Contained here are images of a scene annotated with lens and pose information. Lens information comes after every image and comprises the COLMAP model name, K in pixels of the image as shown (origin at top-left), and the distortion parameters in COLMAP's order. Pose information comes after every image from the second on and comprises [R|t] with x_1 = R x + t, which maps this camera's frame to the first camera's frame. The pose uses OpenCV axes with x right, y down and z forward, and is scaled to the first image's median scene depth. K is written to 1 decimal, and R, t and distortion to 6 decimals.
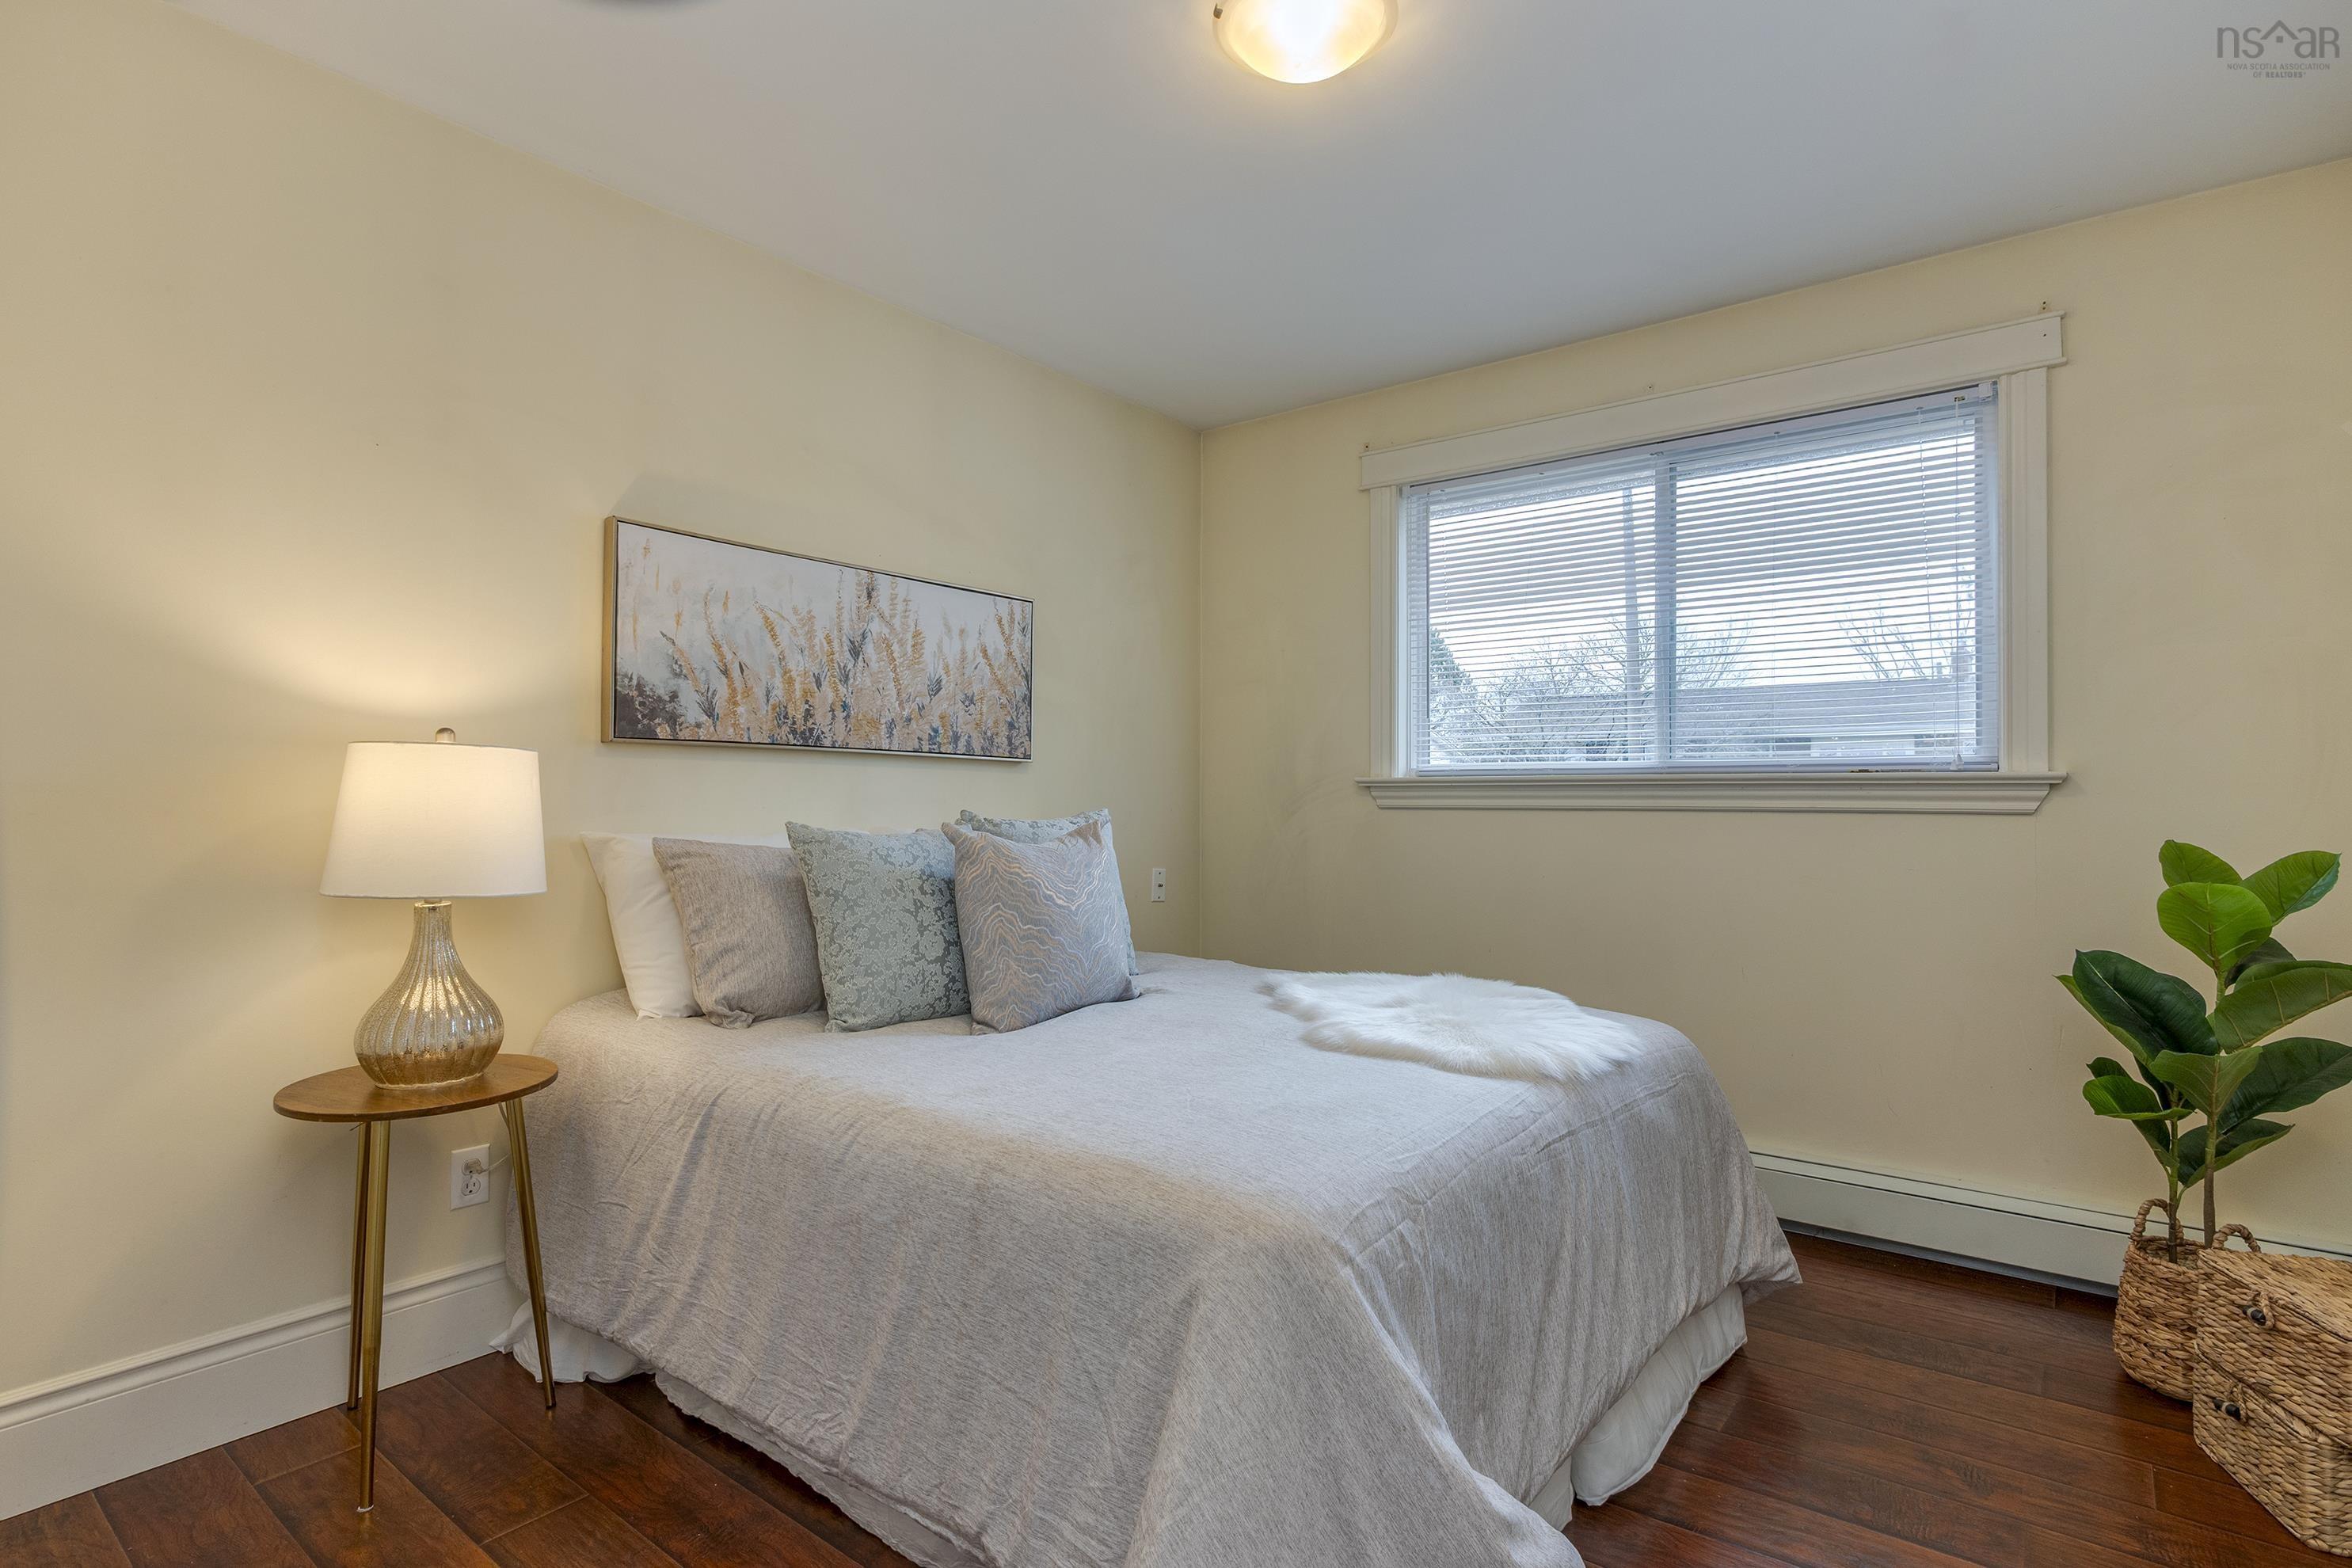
lens RADIAL K [[1171.6, 0, 1189.3], [0, 1171.6, 787.5], [0, 0, 1]] dist [0.001005, 0.002217]
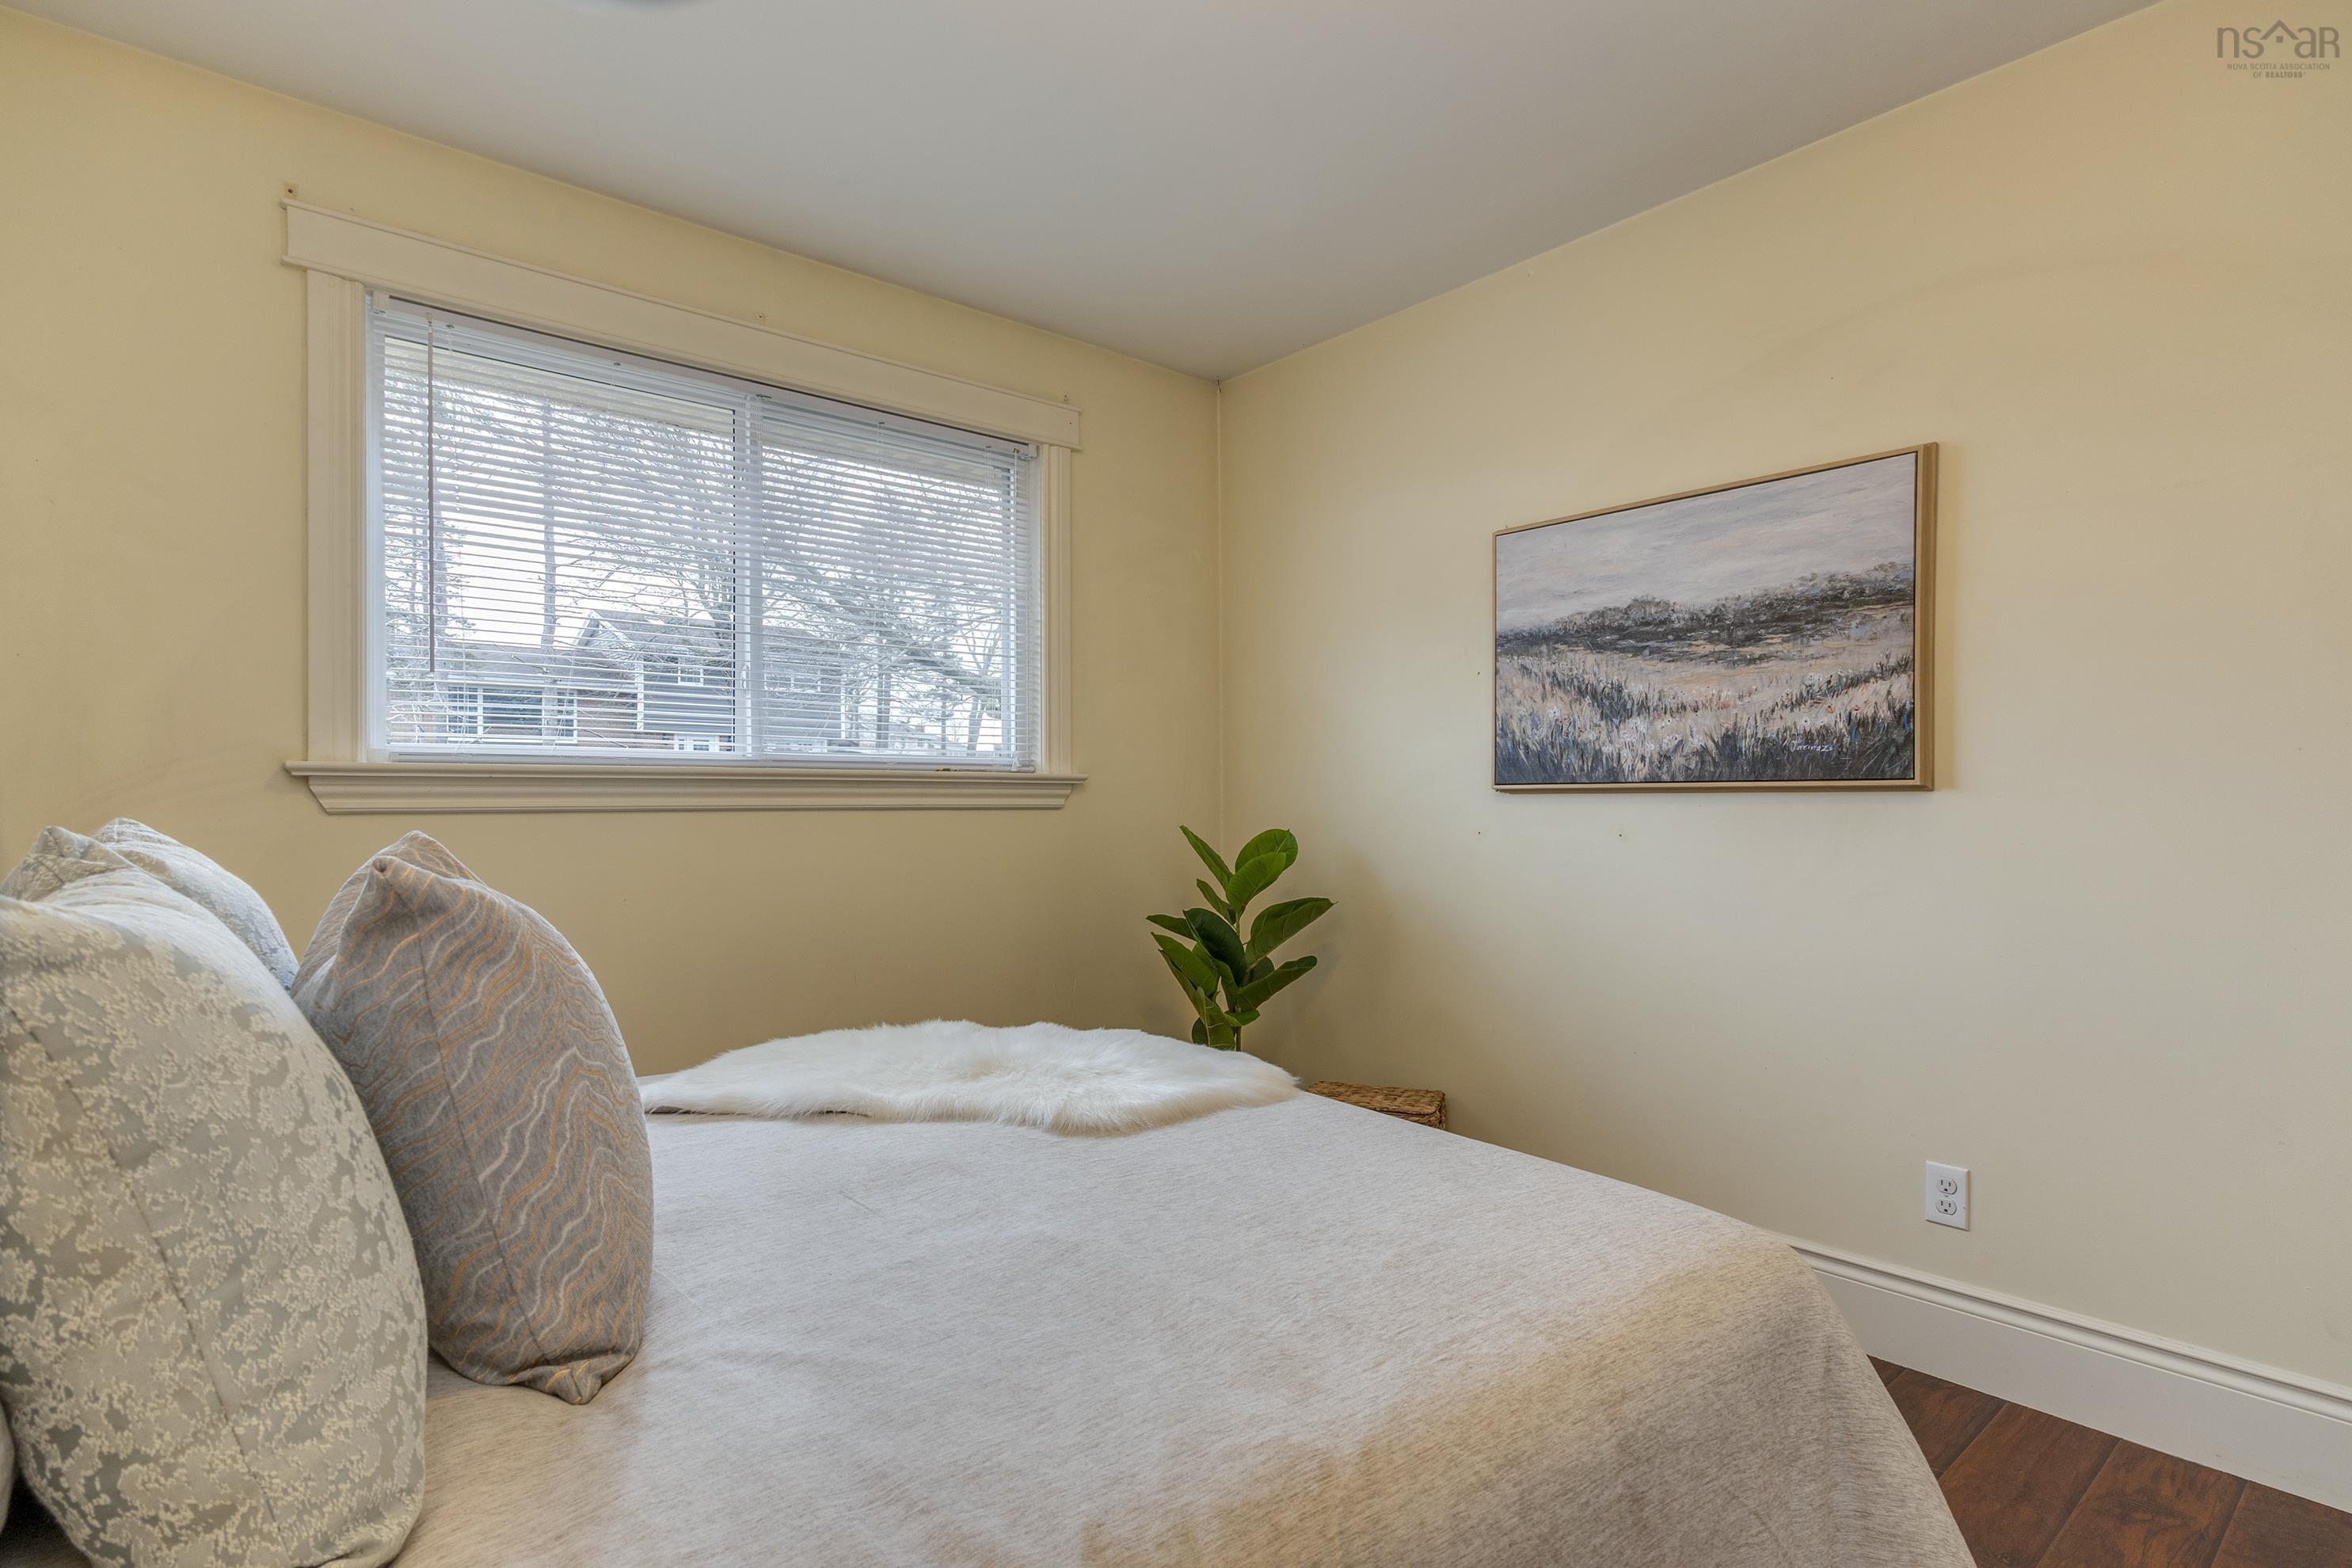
lens RADIAL K [[1171.6, 0, 1189.3], [0, 1171.6, 787.5], [0, 0, 1]] dist [0.001005, 0.002217]
pose [[0.200145, 0.007099, 0.979741, -0.457287], [-0.005135, 0.999968, -0.006196, 0.008092], [-0.979753, -0.003791, 0.200175, 0.623613]]
